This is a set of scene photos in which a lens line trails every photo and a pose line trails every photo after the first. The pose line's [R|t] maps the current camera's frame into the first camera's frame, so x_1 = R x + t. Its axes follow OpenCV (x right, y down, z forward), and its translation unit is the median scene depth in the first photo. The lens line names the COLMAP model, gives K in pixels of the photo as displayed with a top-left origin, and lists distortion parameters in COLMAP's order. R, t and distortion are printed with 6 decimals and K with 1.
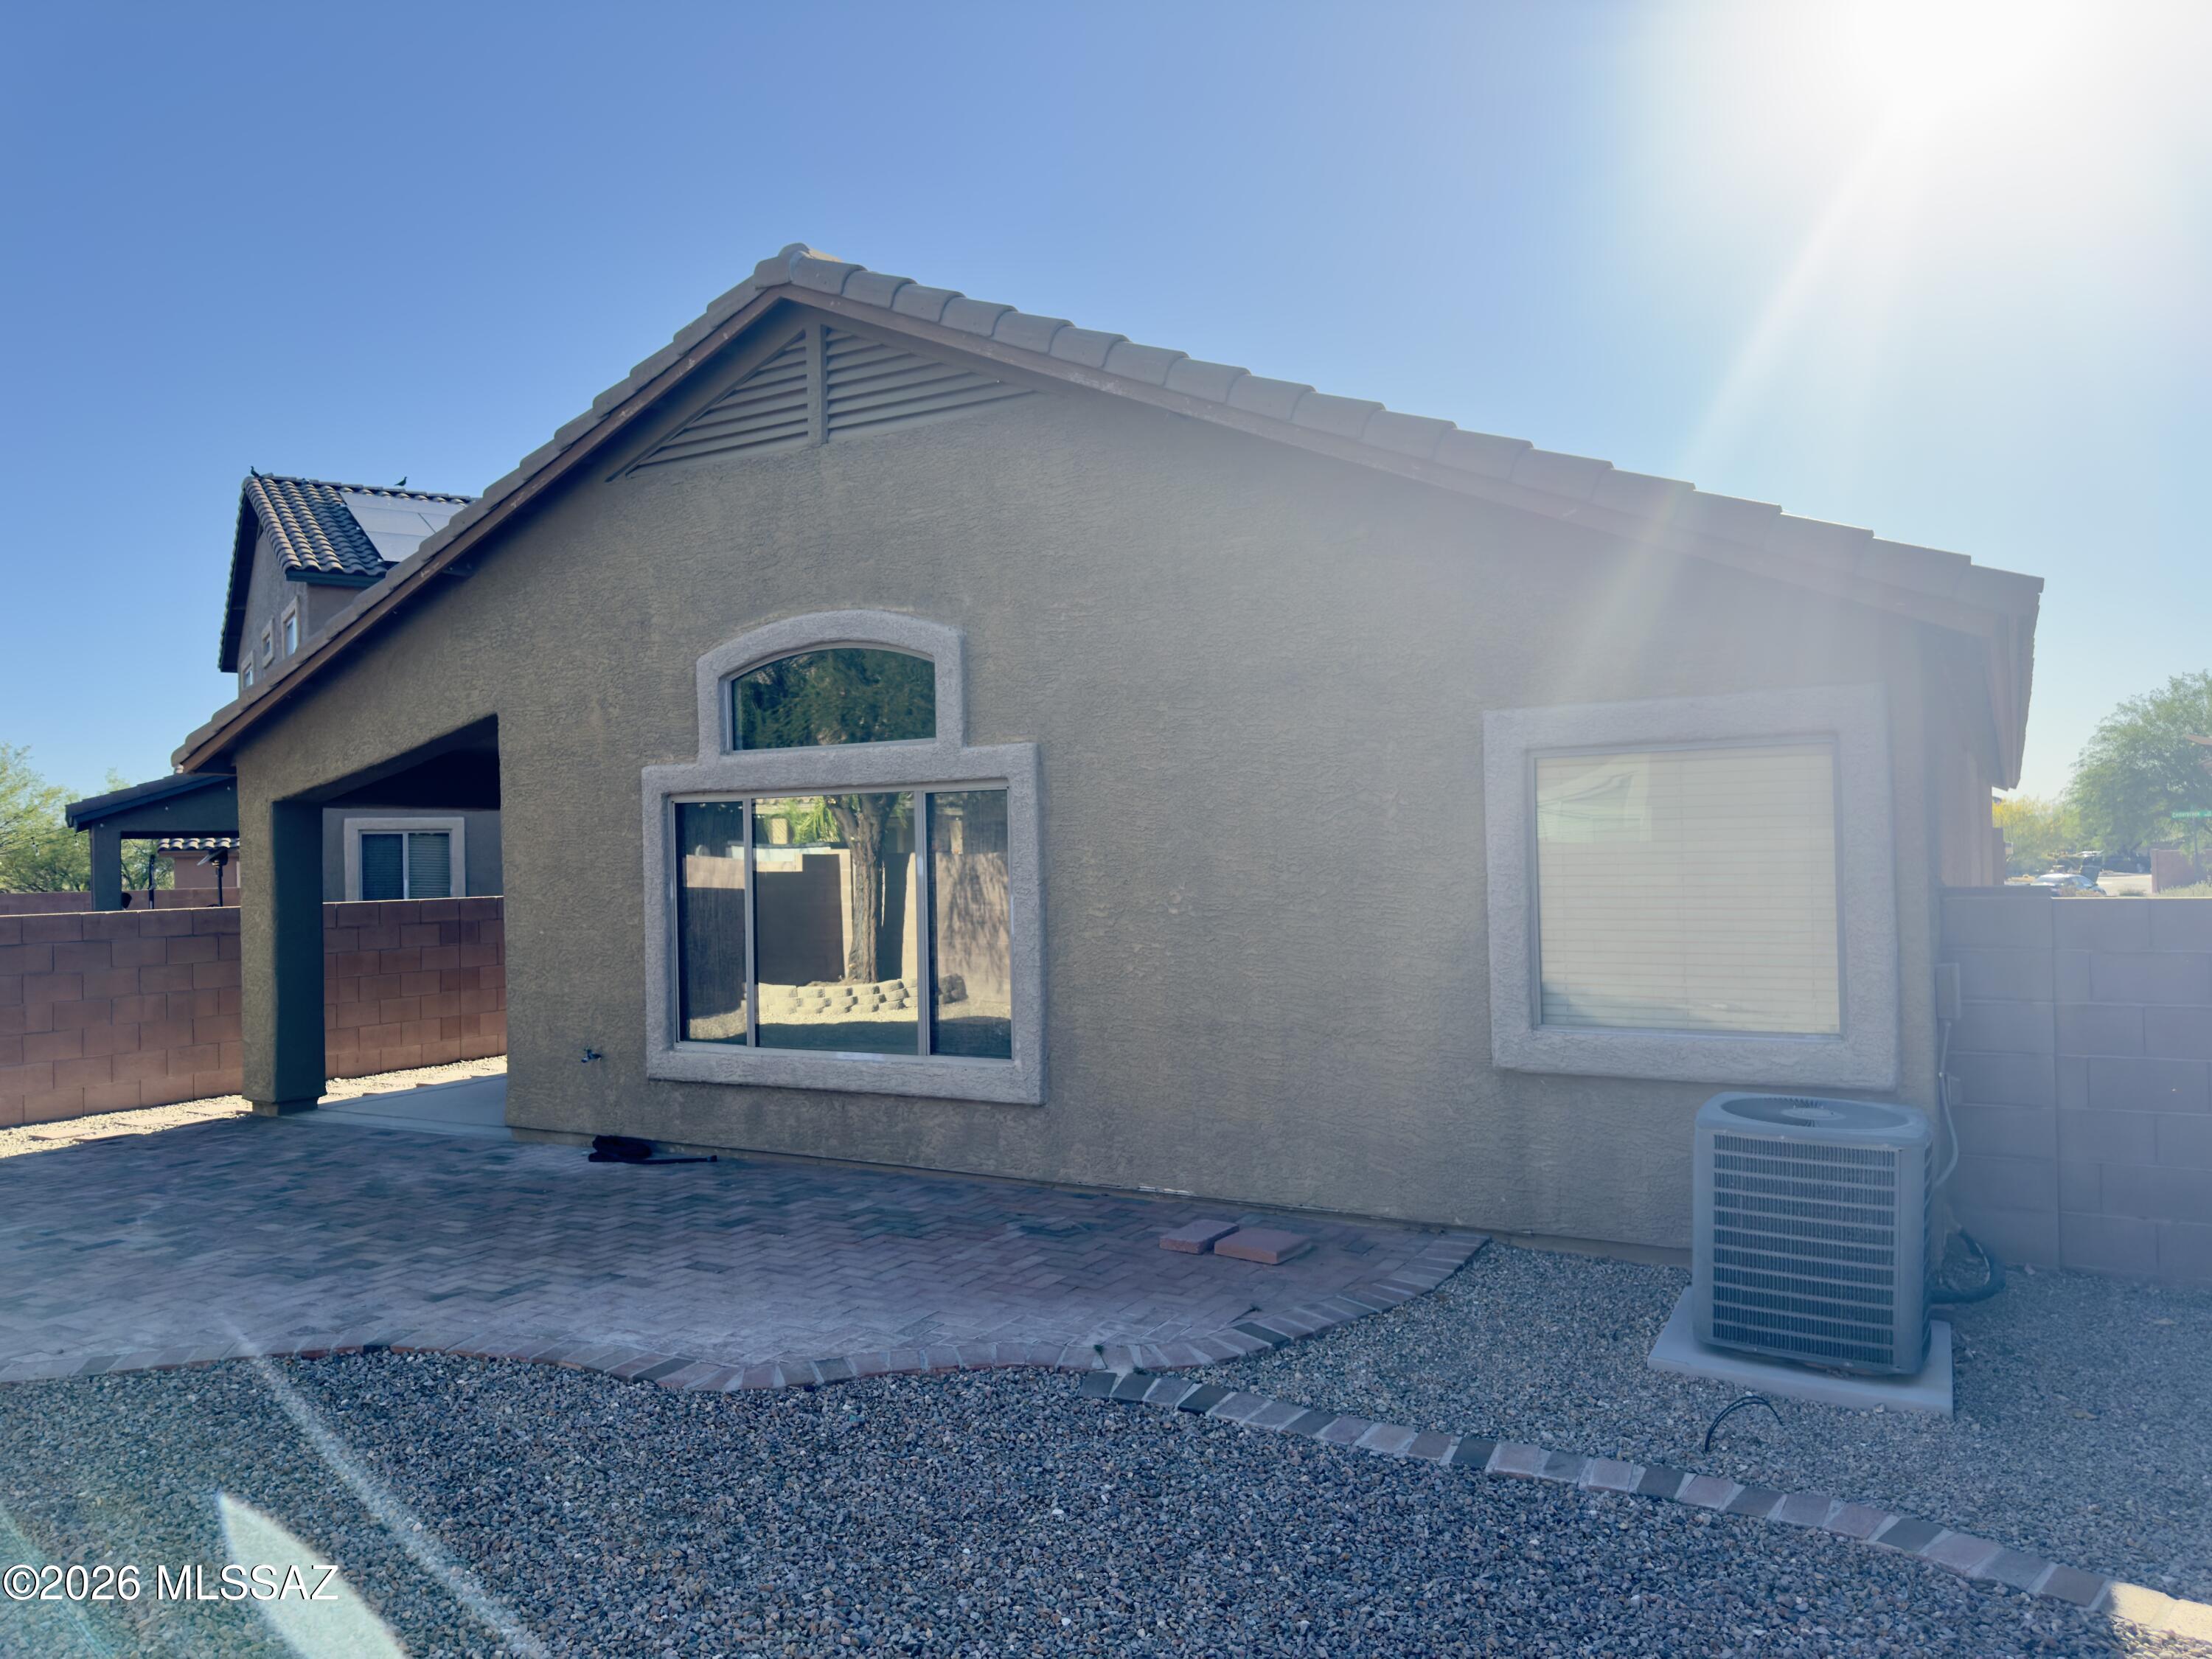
lens RADIAL K [[1544.2, 0, 1119.7], [0, 1544.2, 822.7], [0, 0, 1]] dist [0.032422, -0.036489]
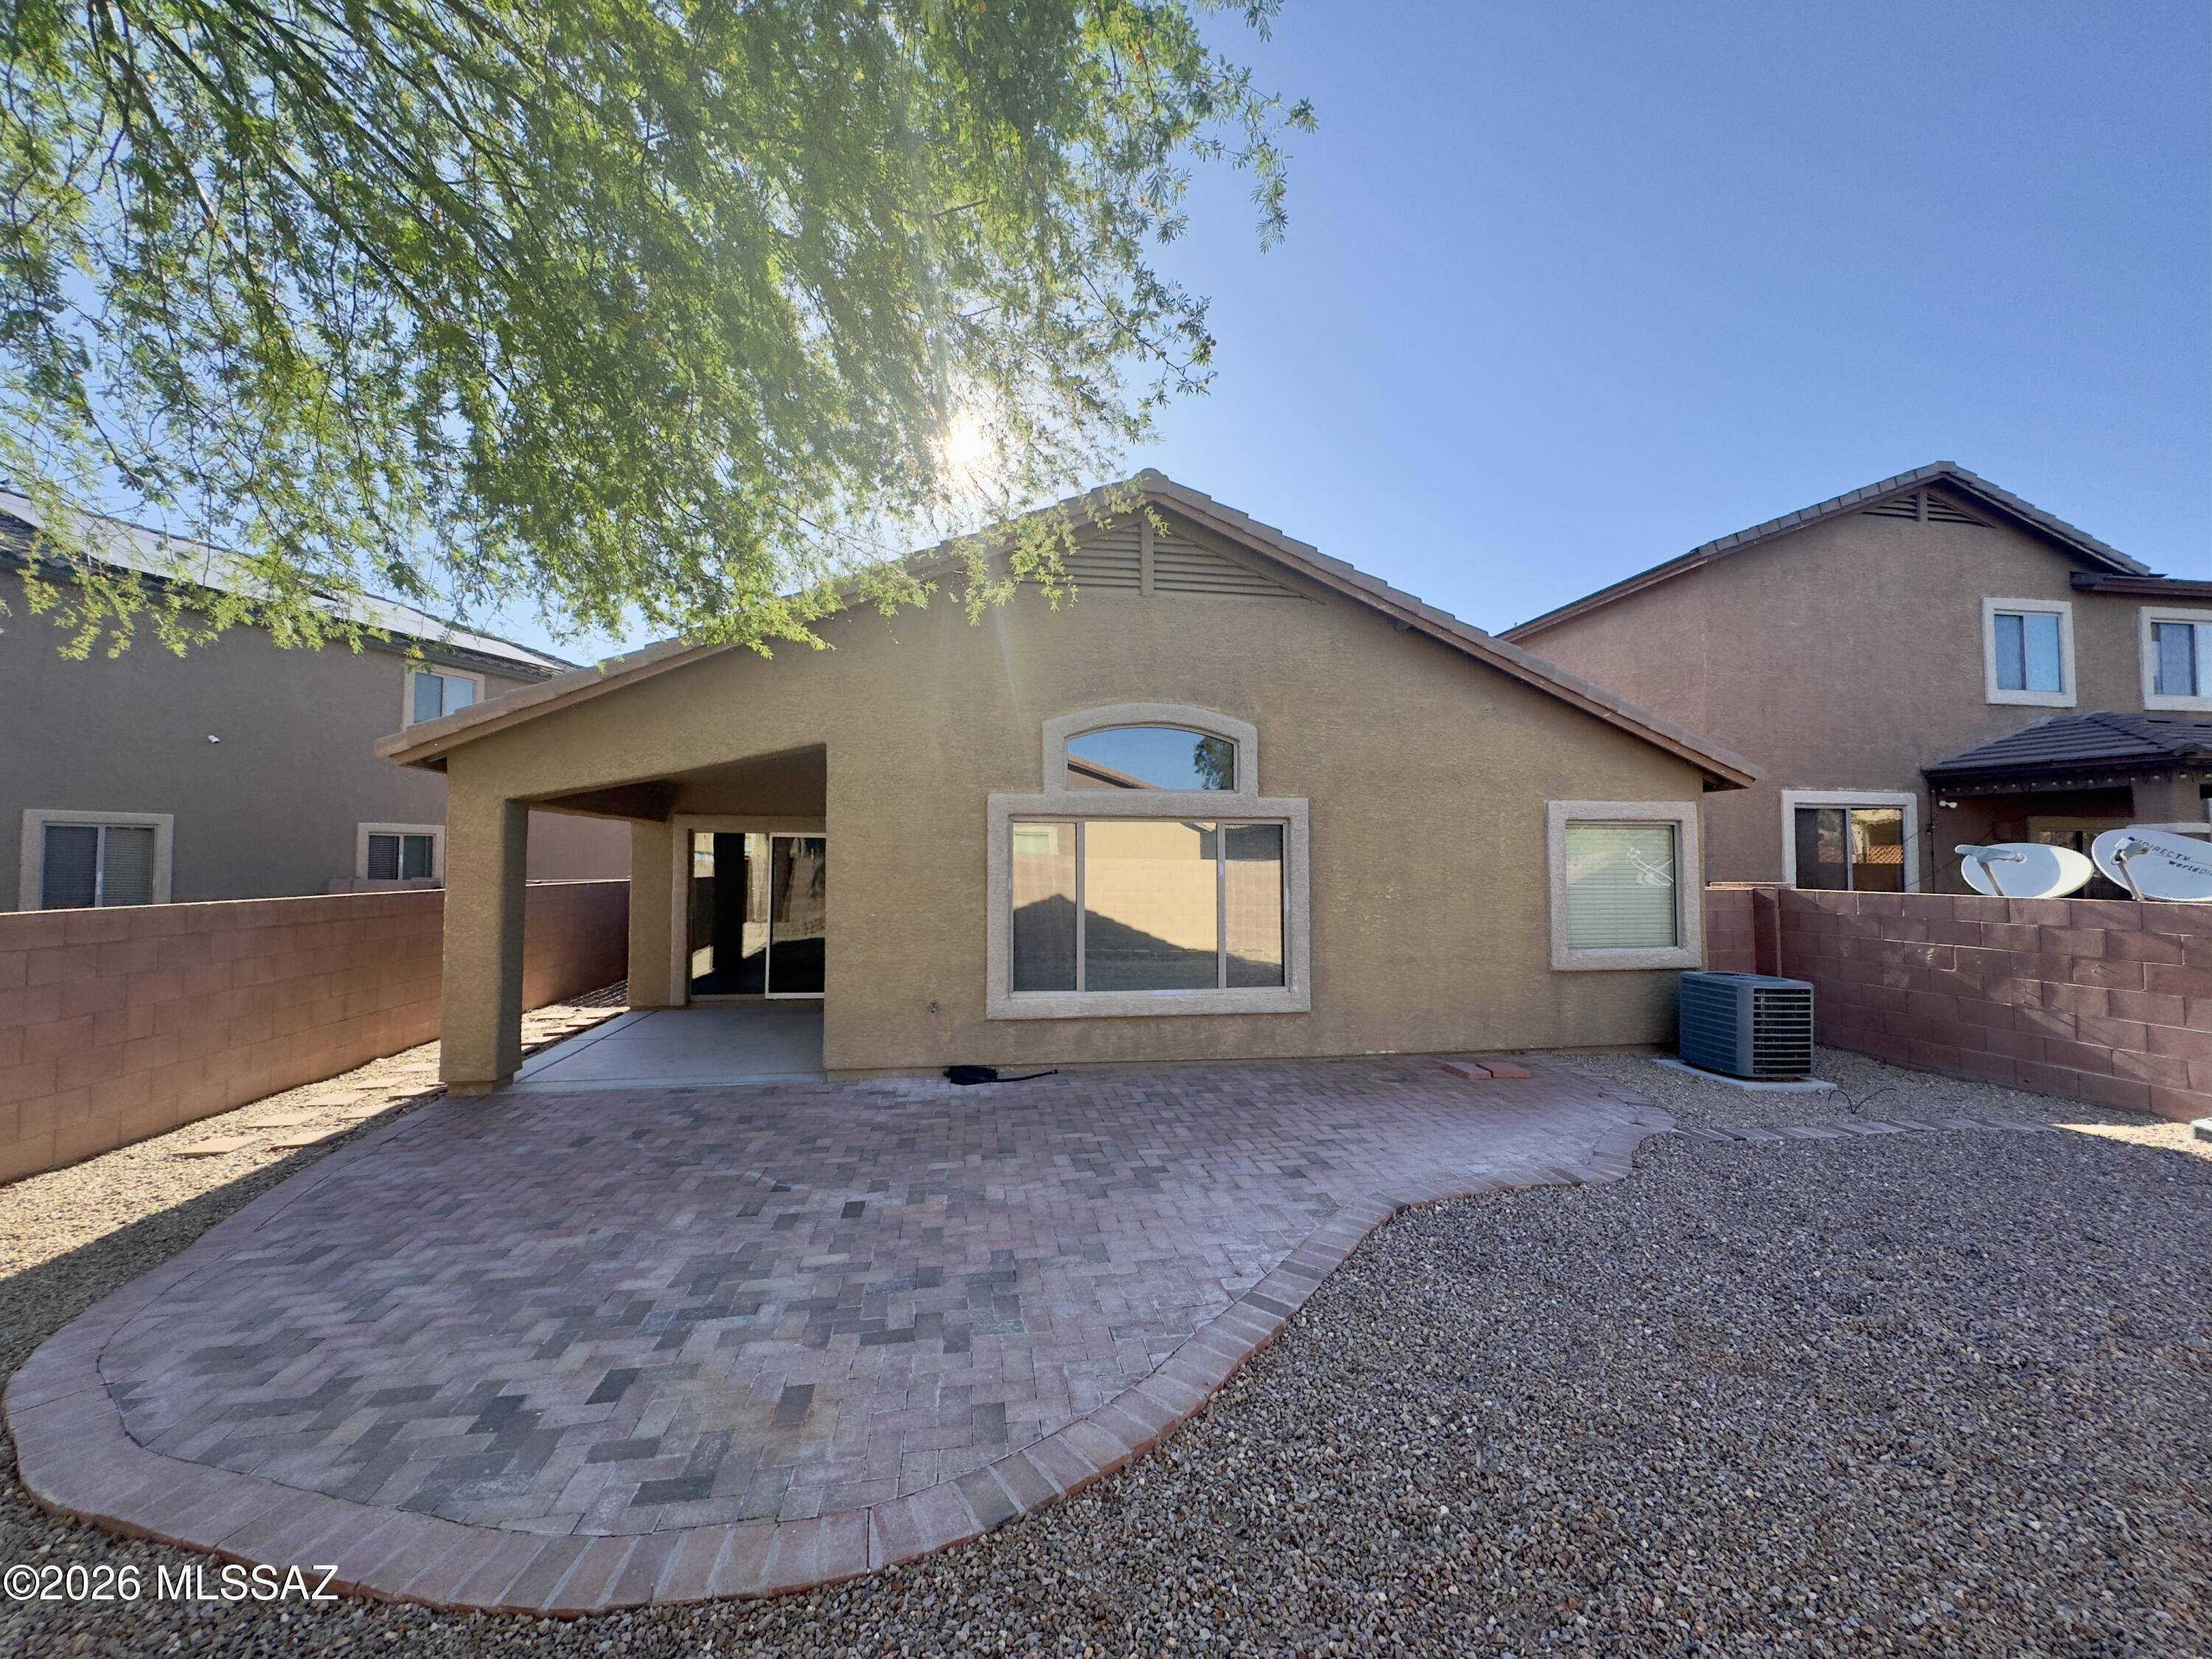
lens RADIAL K [[874.5, 0, 1097.5], [0, 874.5, 827.2], [0, 0, 1]] dist [-0.003882, 0.000328]
pose [[0.782796, 0.047641, 0.620453, -1.042271], [-0.030623, 0.998806, -0.038057, 0.030018], [-0.621525, 0.010791, 0.783320, 0.481158]]
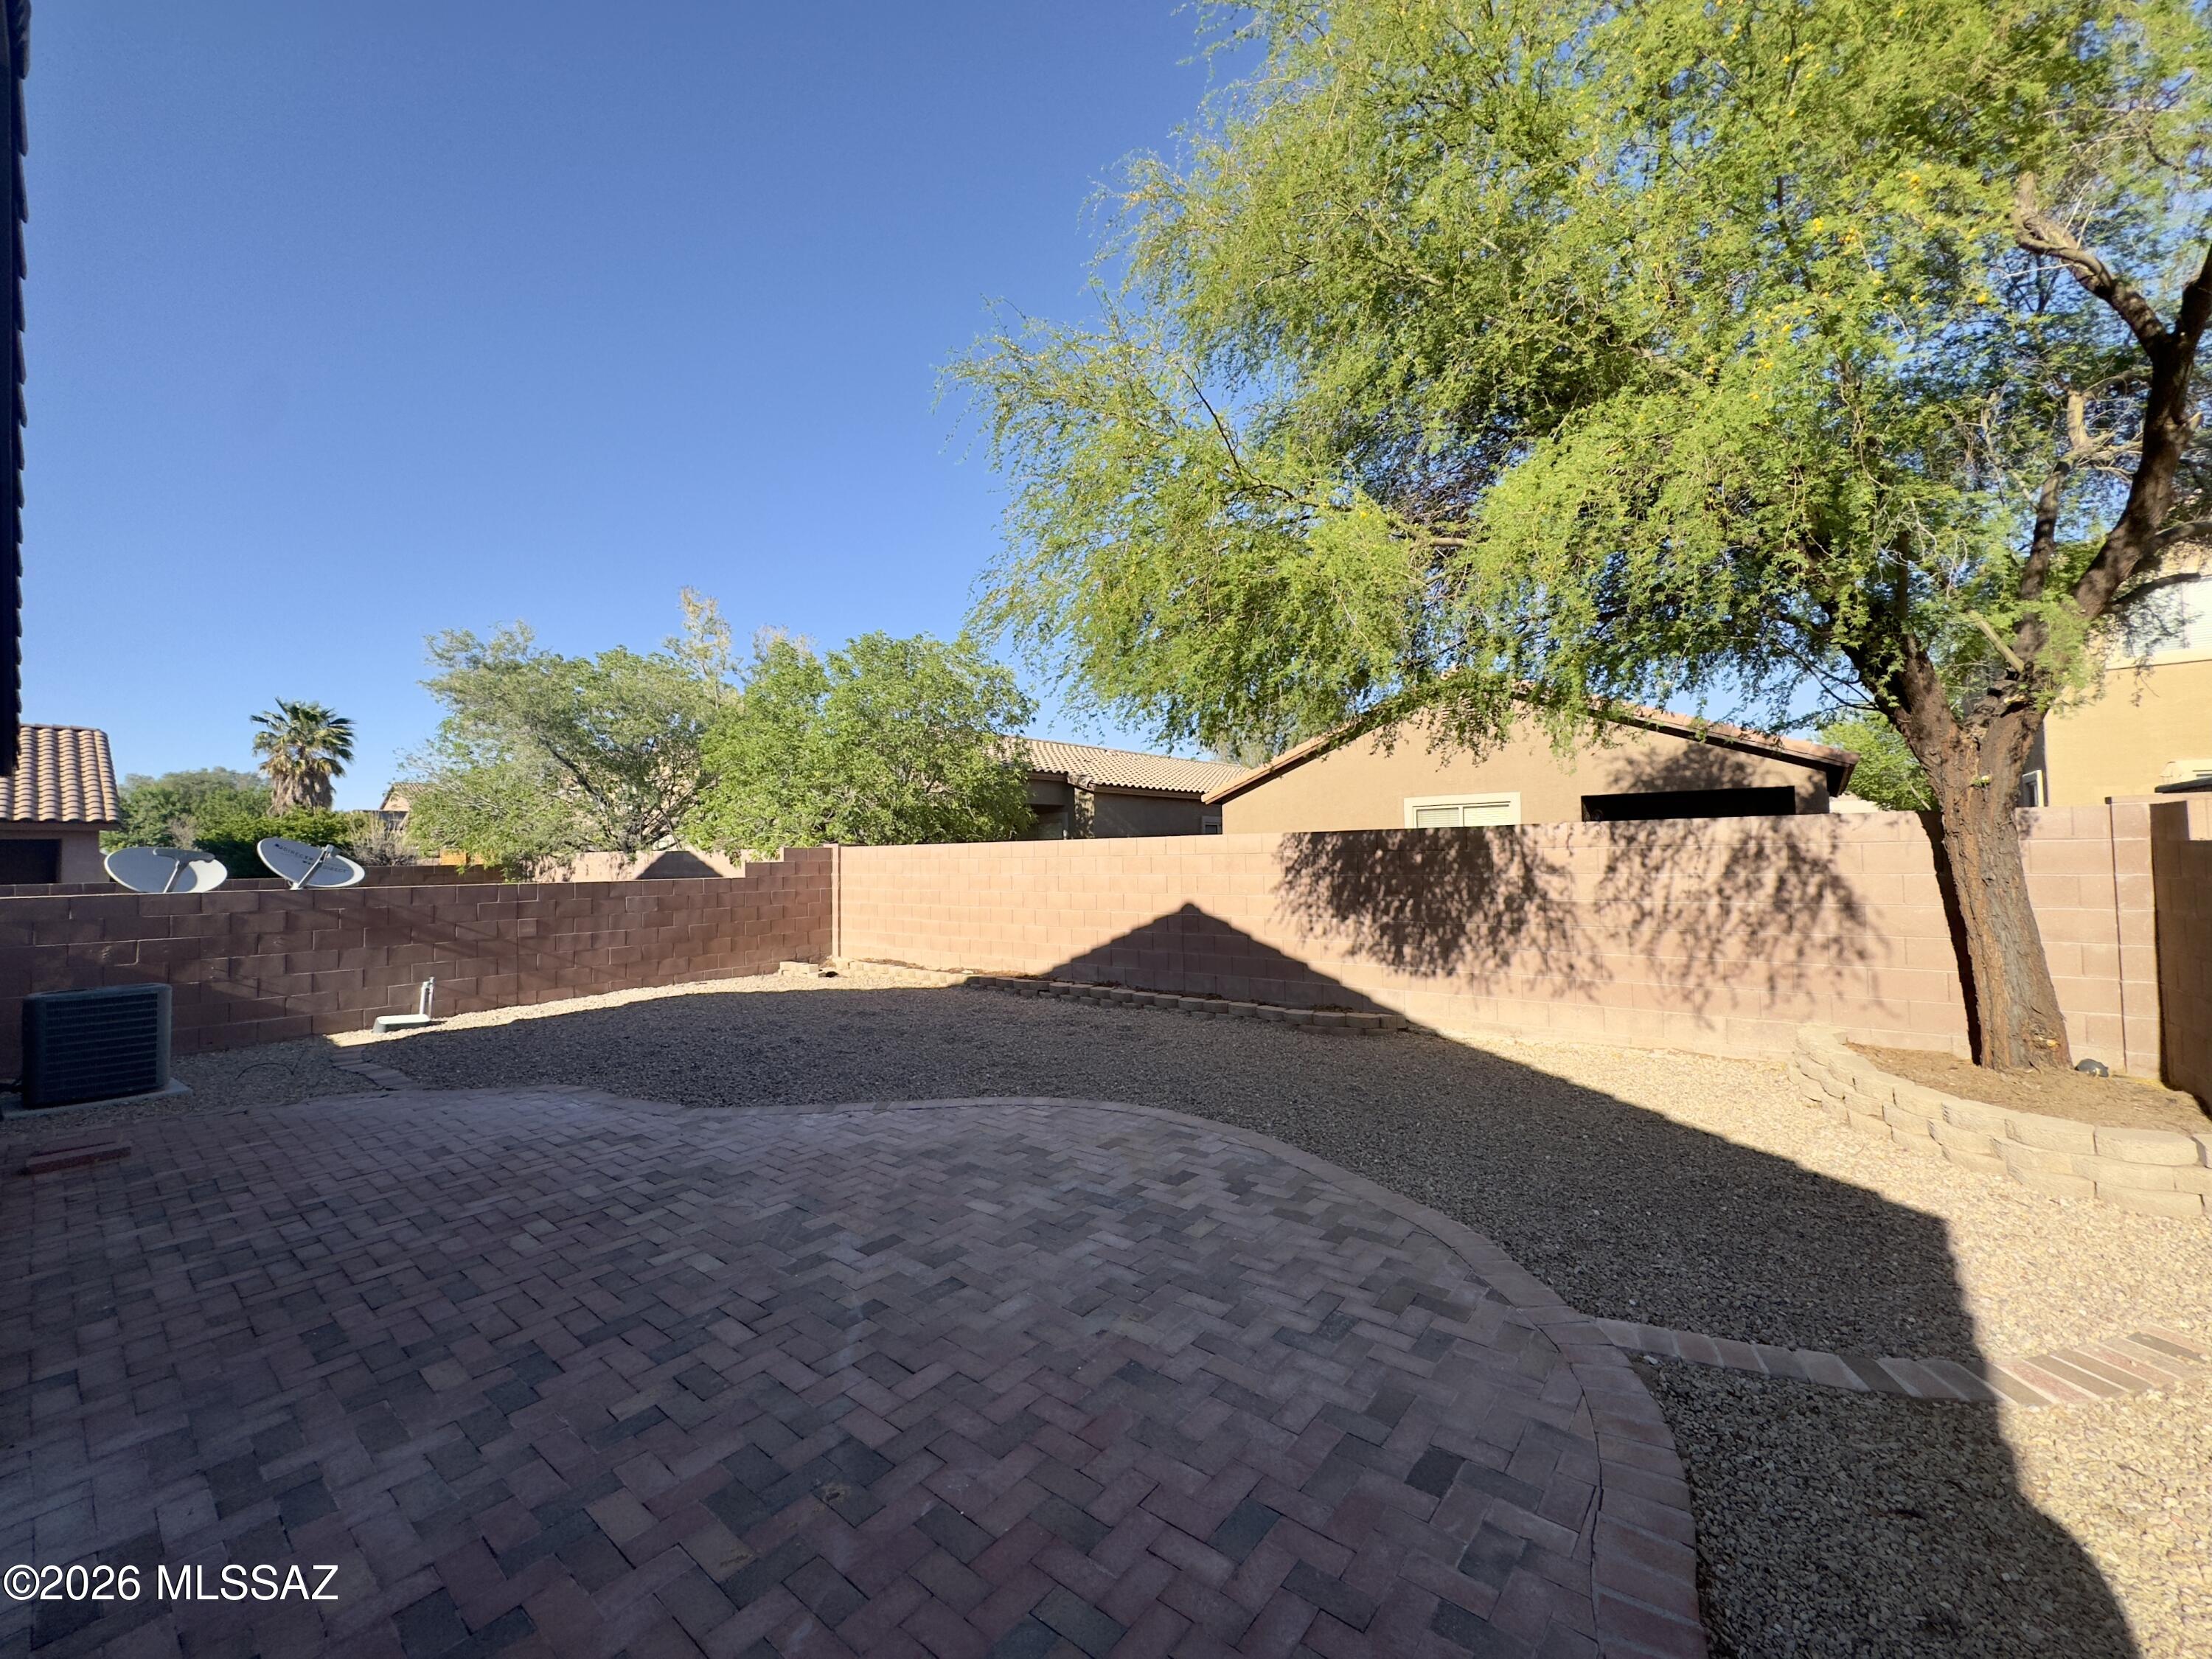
lens RADIAL K [[874.5, 0, 1105.2], [0, 874.5, 833.2], [0, 0, 1]] dist [-0.003882, 0.000328]
pose [[-0.985047, 0.041452, 0.167227, -1.013839], [0.033698, 0.998233, -0.048943, 0.063716], [-0.168960, -0.042576, -0.984703, 1.719472]]
